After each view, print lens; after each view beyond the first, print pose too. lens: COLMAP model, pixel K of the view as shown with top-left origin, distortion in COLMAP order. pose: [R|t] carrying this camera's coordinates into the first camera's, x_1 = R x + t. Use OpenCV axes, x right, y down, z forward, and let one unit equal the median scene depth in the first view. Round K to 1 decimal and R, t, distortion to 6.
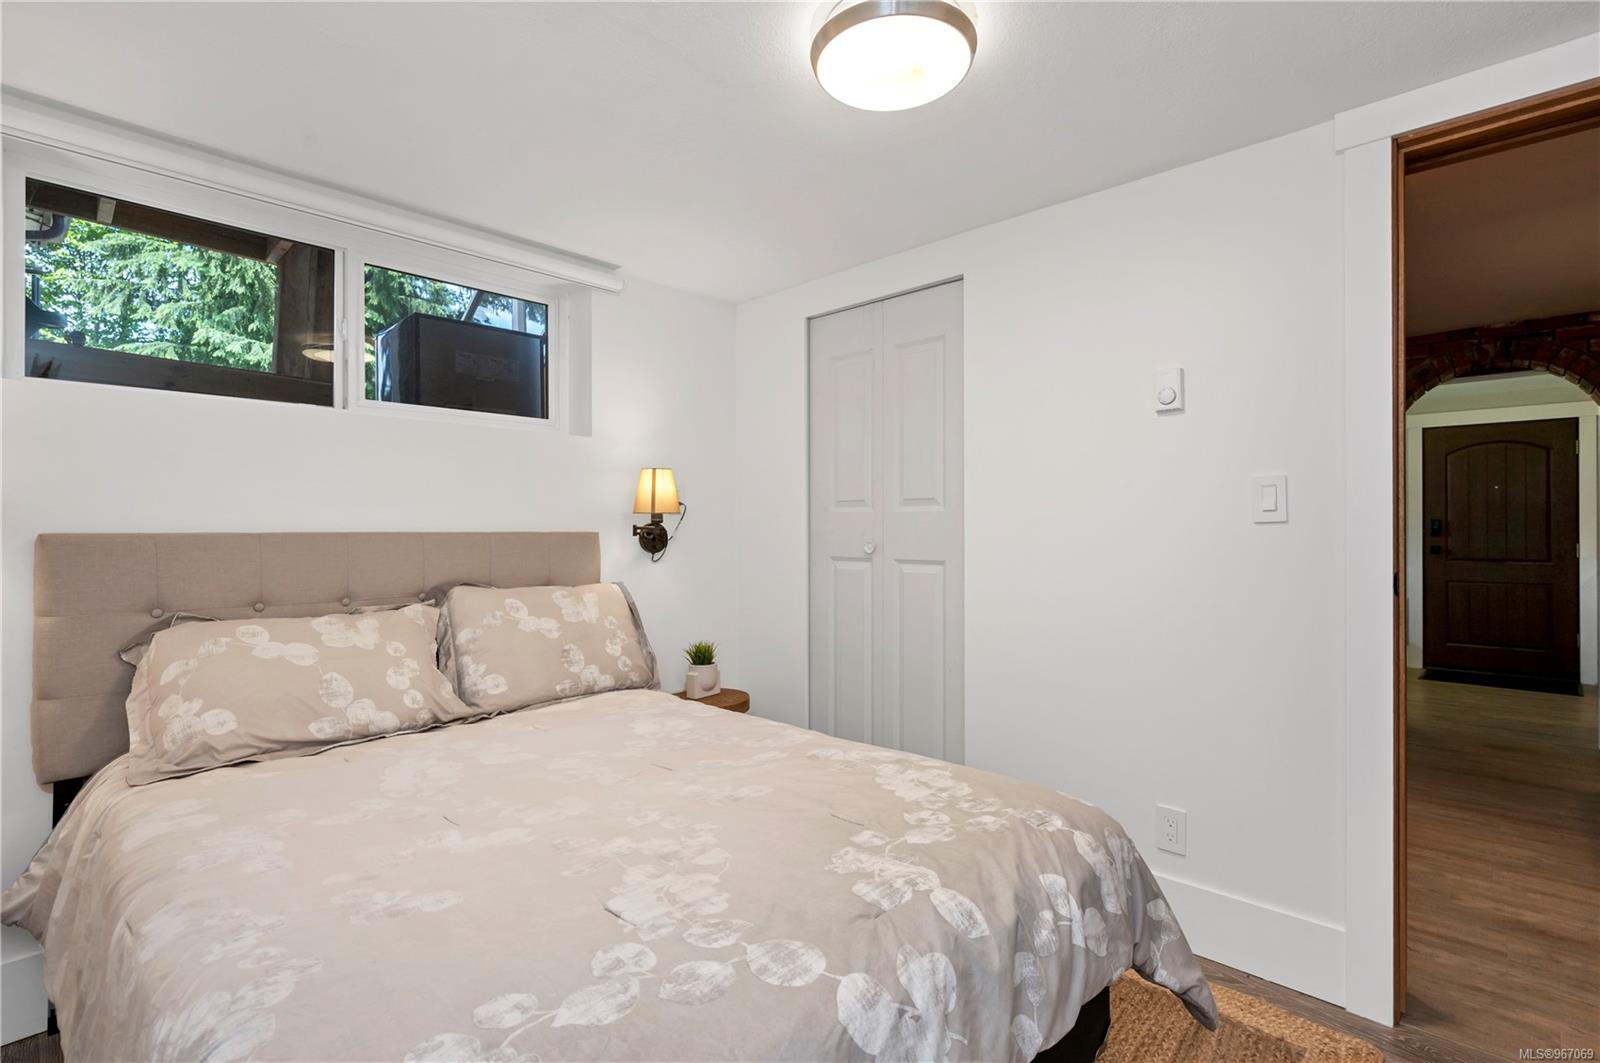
lens RADIAL K [[739.8, 0, 803.0], [0, 739.8, 520.6], [0, 0, 1]] dist [0.006281, 0.000287]
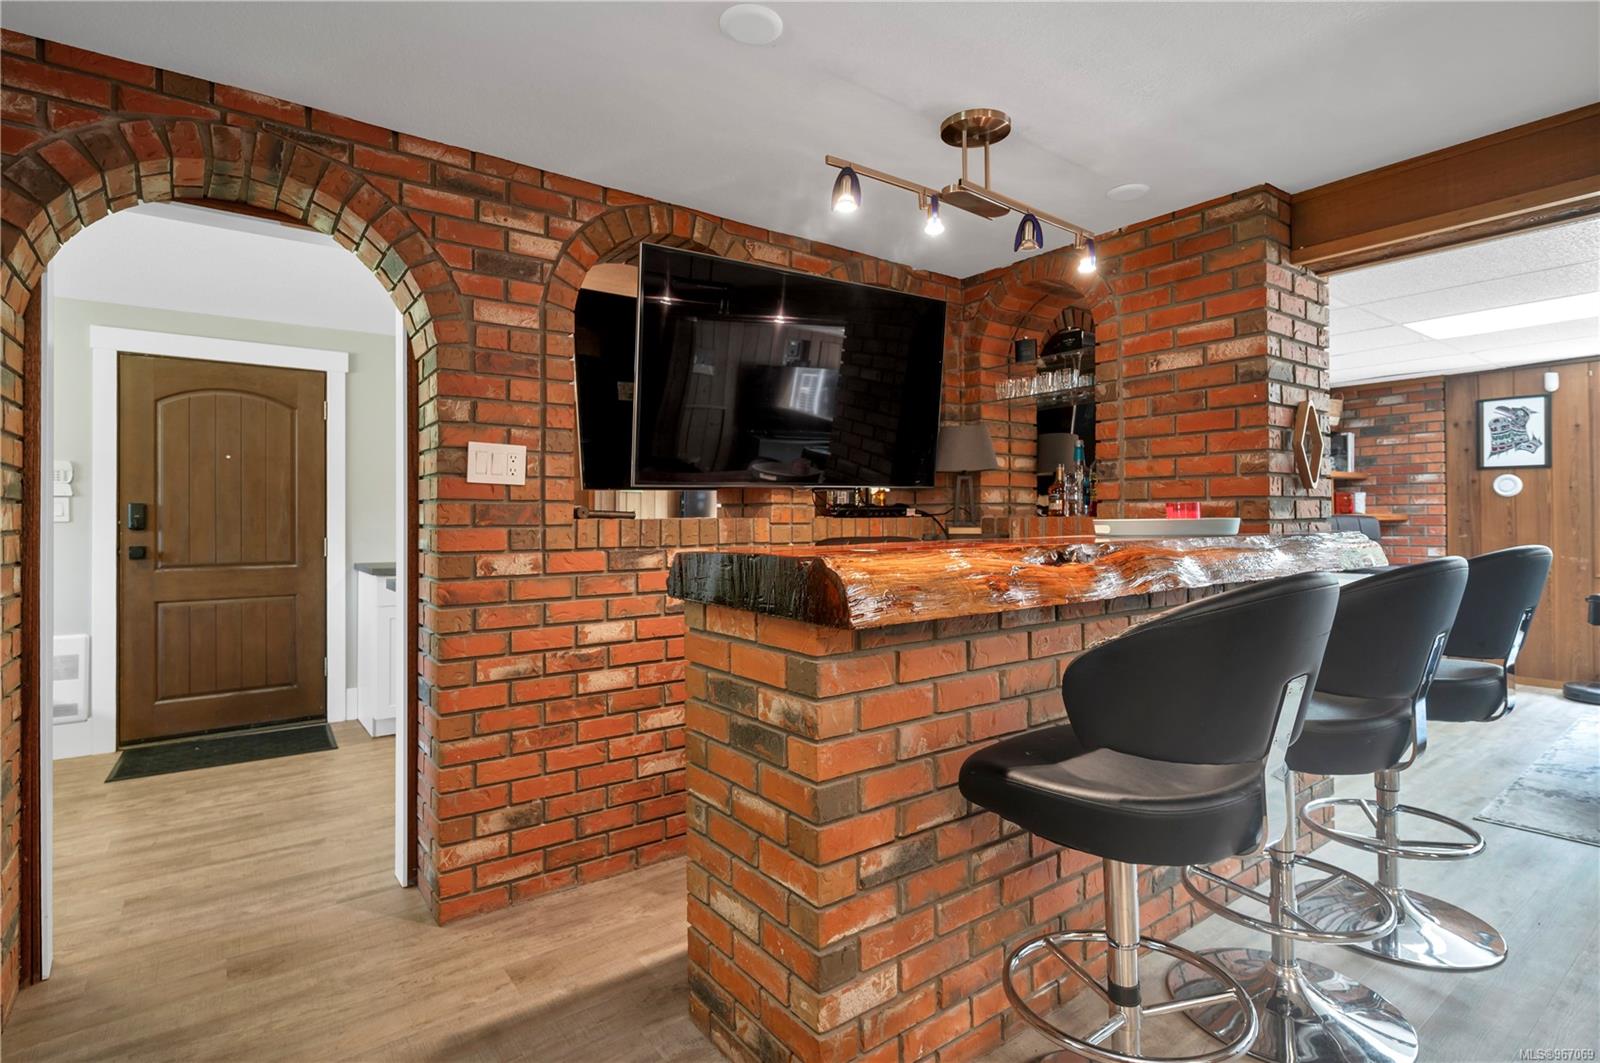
lens RADIAL K [[789.1, 0, 802.4], [0, 789.1, 517.0], [0, 0, 1]] dist [0.023795, 0.000487]
pose [[0.176326, -0.003463, 0.984326, 0.235994], [-0.002811, 0.999988, 0.004022, 0.004511], [-0.984328, -0.003477, 0.176314, 0.273943]]
